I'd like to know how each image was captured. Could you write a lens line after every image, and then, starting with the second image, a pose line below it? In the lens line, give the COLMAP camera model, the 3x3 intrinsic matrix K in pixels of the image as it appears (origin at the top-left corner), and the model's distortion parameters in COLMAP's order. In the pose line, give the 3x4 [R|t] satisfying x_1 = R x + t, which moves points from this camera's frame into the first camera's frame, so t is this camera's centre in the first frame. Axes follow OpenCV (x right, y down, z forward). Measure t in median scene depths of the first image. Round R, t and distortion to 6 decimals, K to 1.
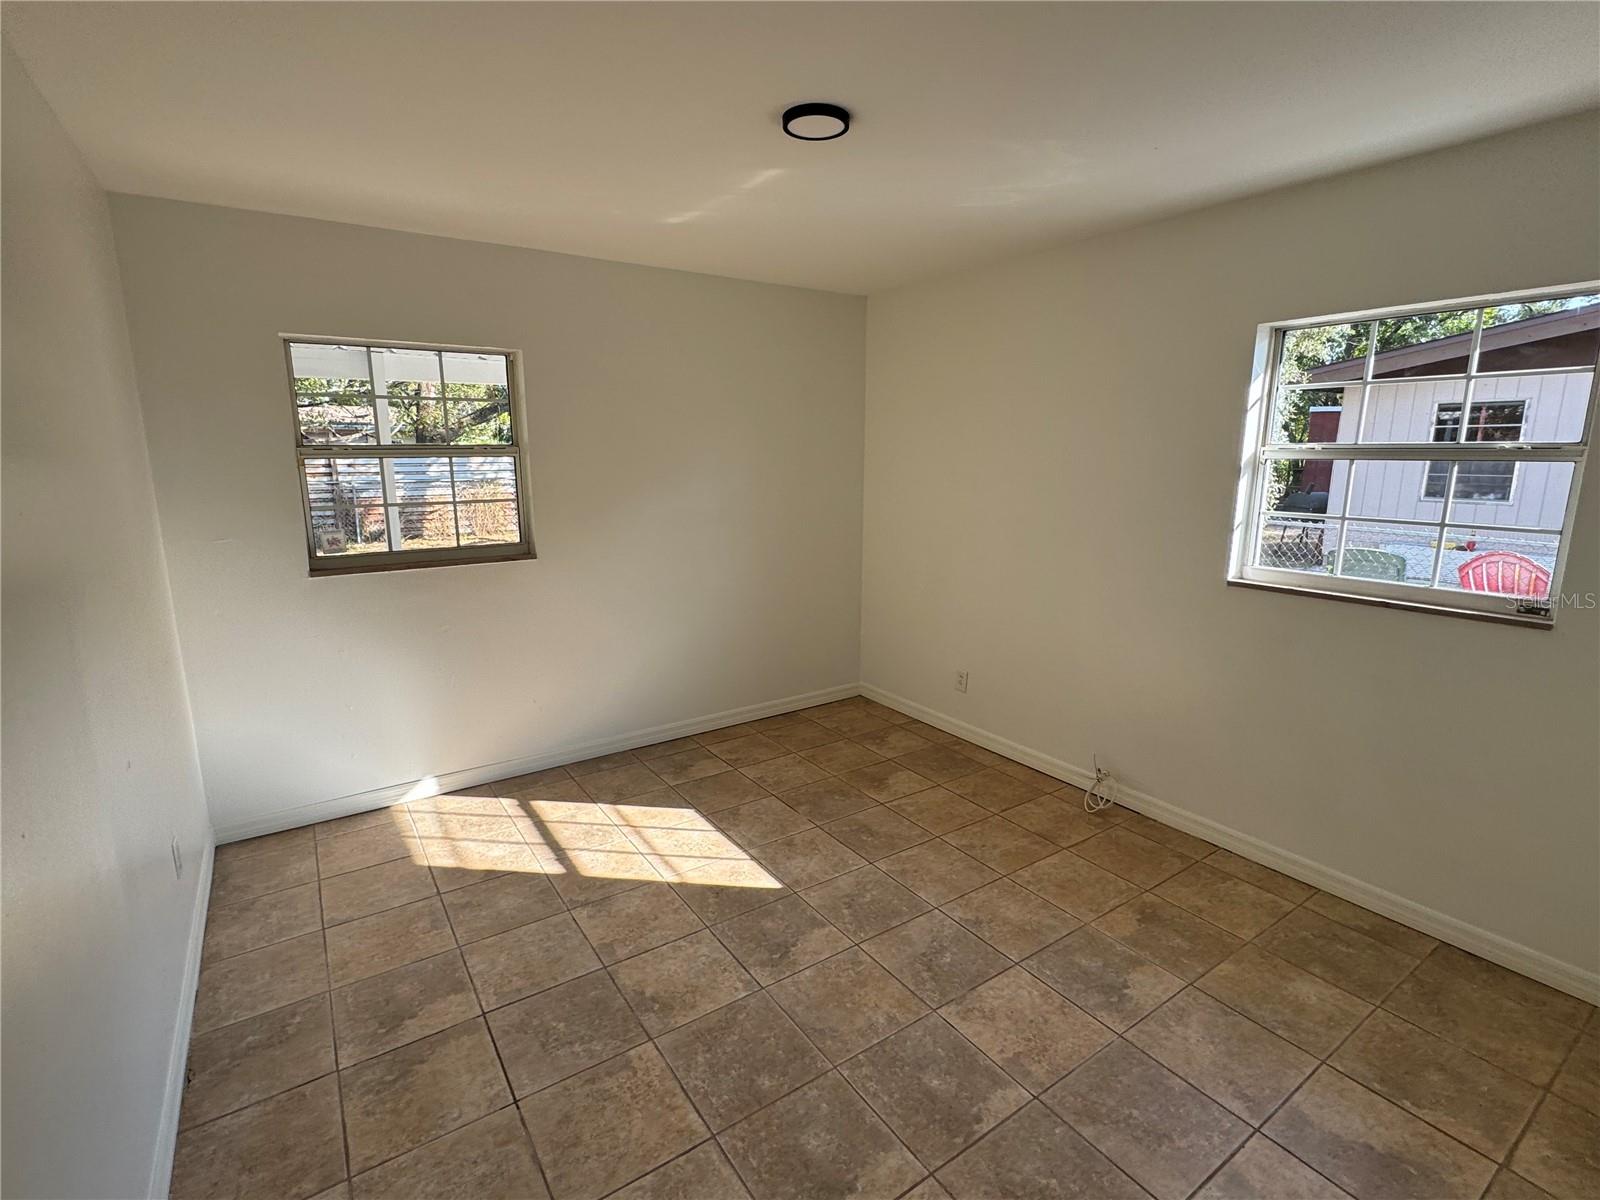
lens RADIAL K [[756.8, 0, 795.4], [0, 756.8, 600.6], [0, 0, 1]] dist [-0.000890, 0.000273]
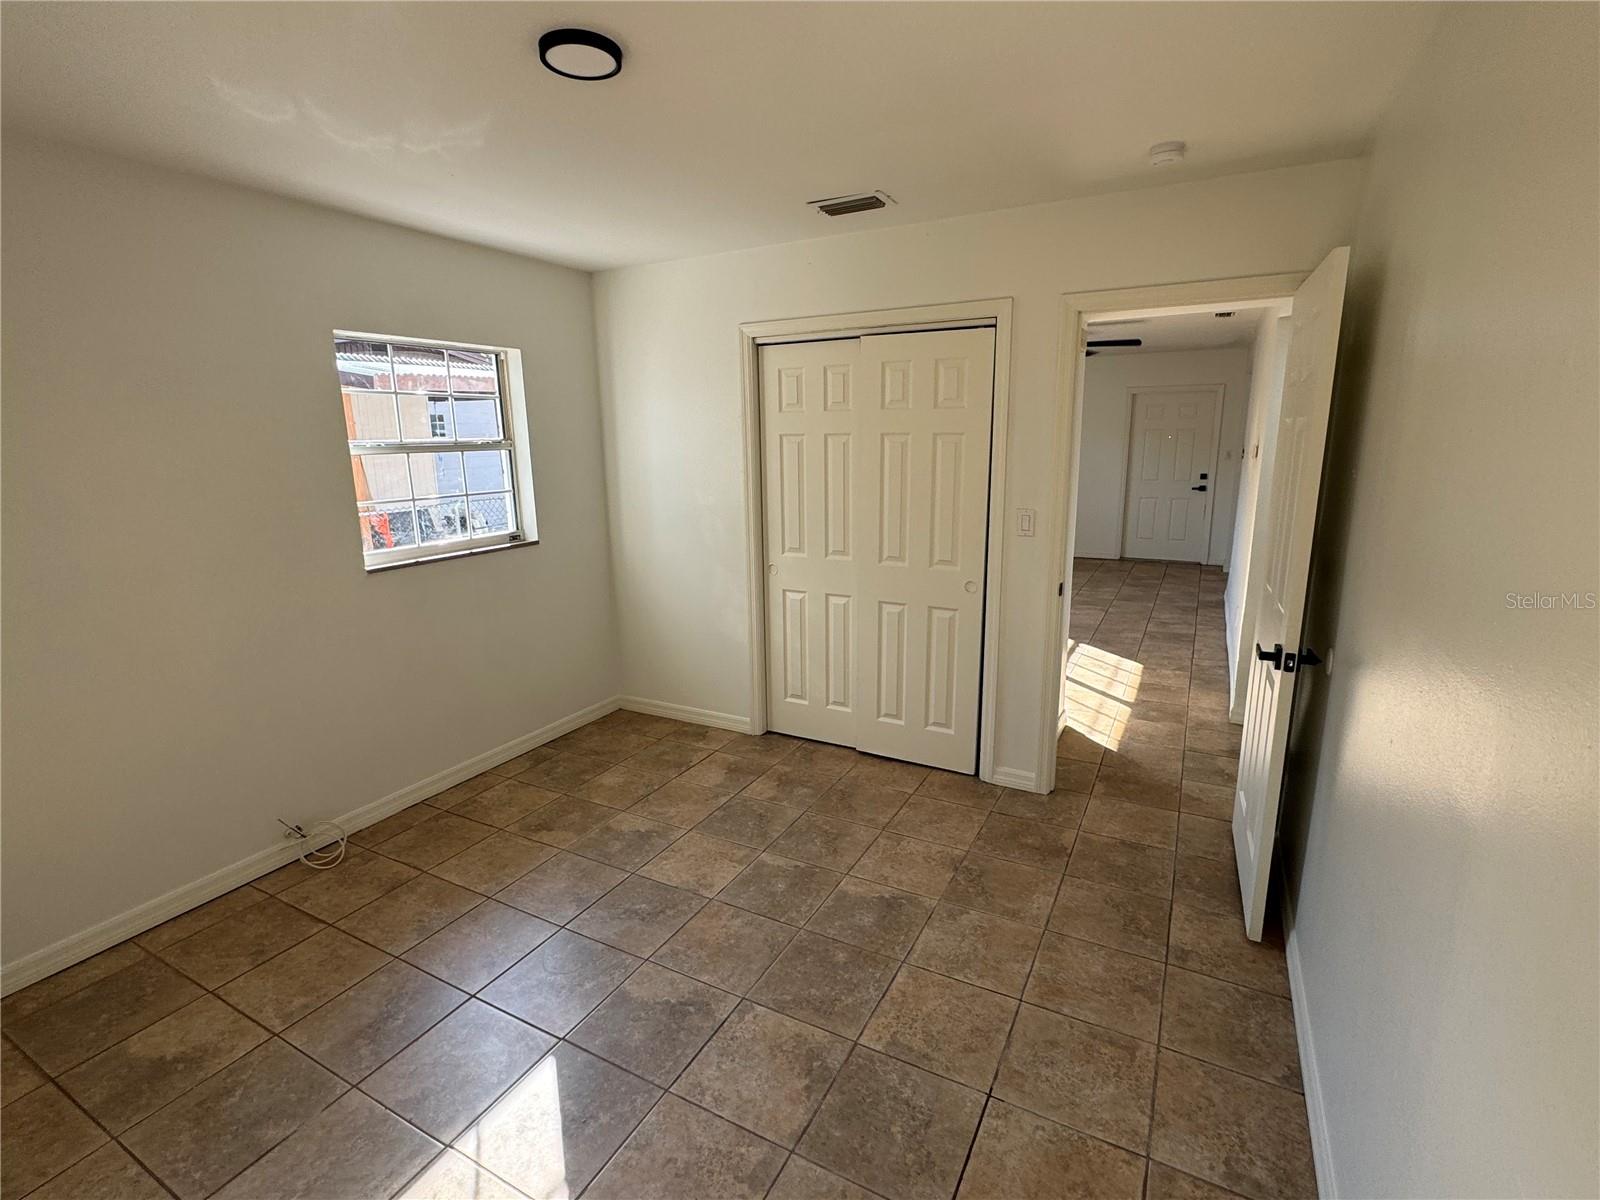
lens RADIAL K [[756.8, 0, 795.4], [0, 756.8, 600.6], [0, 0, 1]] dist [-0.000890, 0.000273]
pose [[-0.459800, -0.183277, 0.868904, -0.849662], [0.190012, 0.935503, 0.297875, -0.251767], [-0.867456, 0.302065, -0.395319, 1.205122]]
